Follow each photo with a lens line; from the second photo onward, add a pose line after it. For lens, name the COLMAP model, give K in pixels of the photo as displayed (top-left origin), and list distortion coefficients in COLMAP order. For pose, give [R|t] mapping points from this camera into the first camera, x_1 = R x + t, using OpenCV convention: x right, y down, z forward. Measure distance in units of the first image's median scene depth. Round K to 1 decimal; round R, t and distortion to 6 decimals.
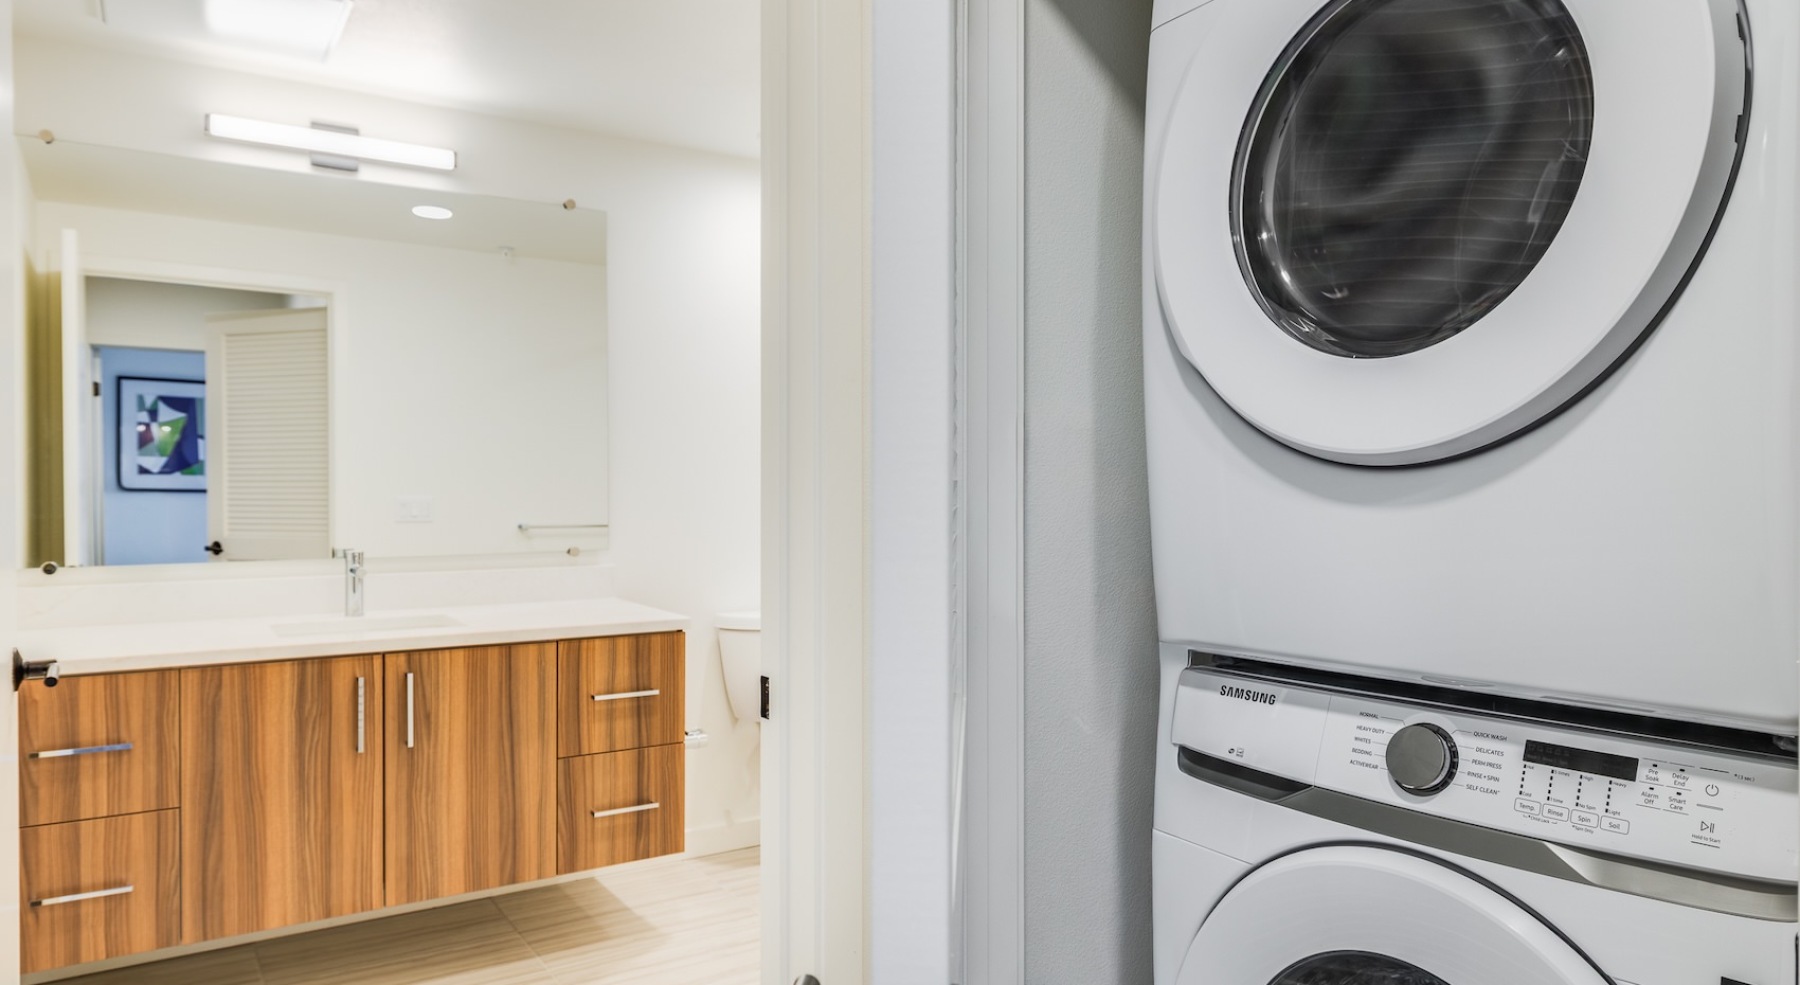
lens RADIAL K [[1156.0, 0, 907.4], [0, 1156.0, 491.8], [0, 0, 1]] dist [0.001707, -0.006129]
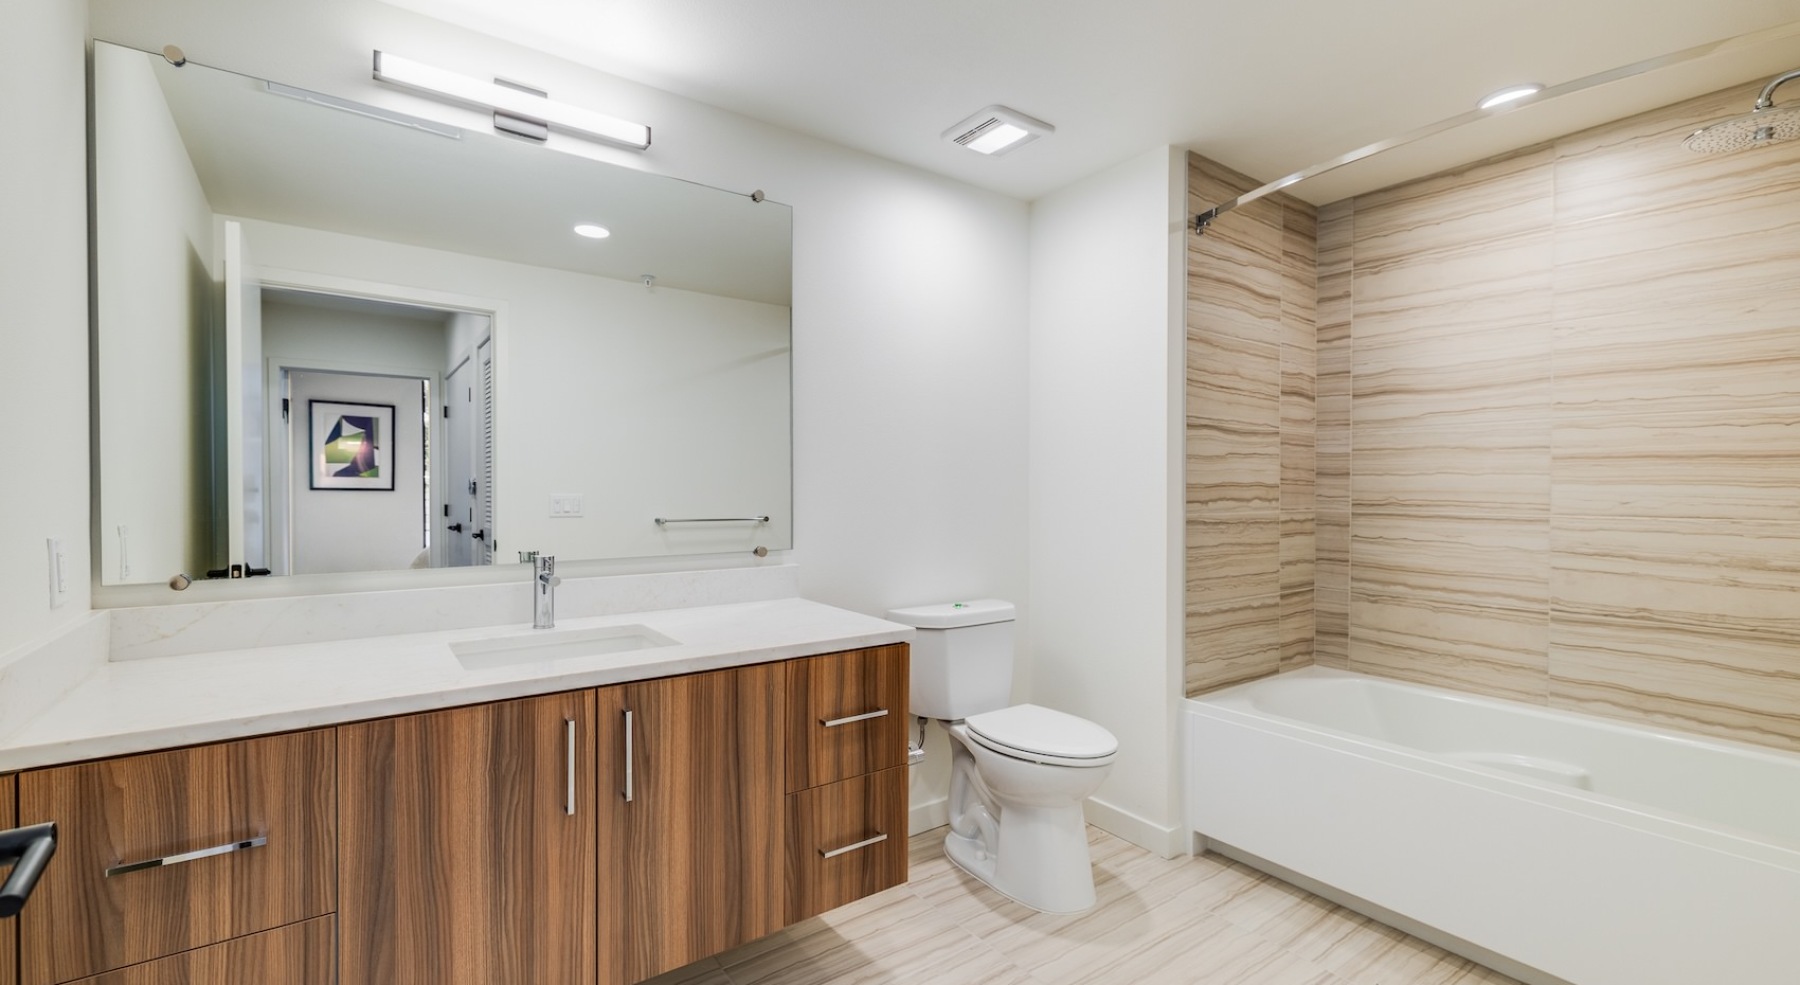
lens RADIAL K [[780.3, 0, 893.9], [0, 780.3, 493.2], [0, 0, 1]] dist [-0.001288, 0.000047]
pose [[0.999342, 0.001665, 0.036239, -0.250382], [-0.001722, 0.999997, 0.001542, 0.001490], [-0.036236, -0.001603, 0.999342, 0.420263]]
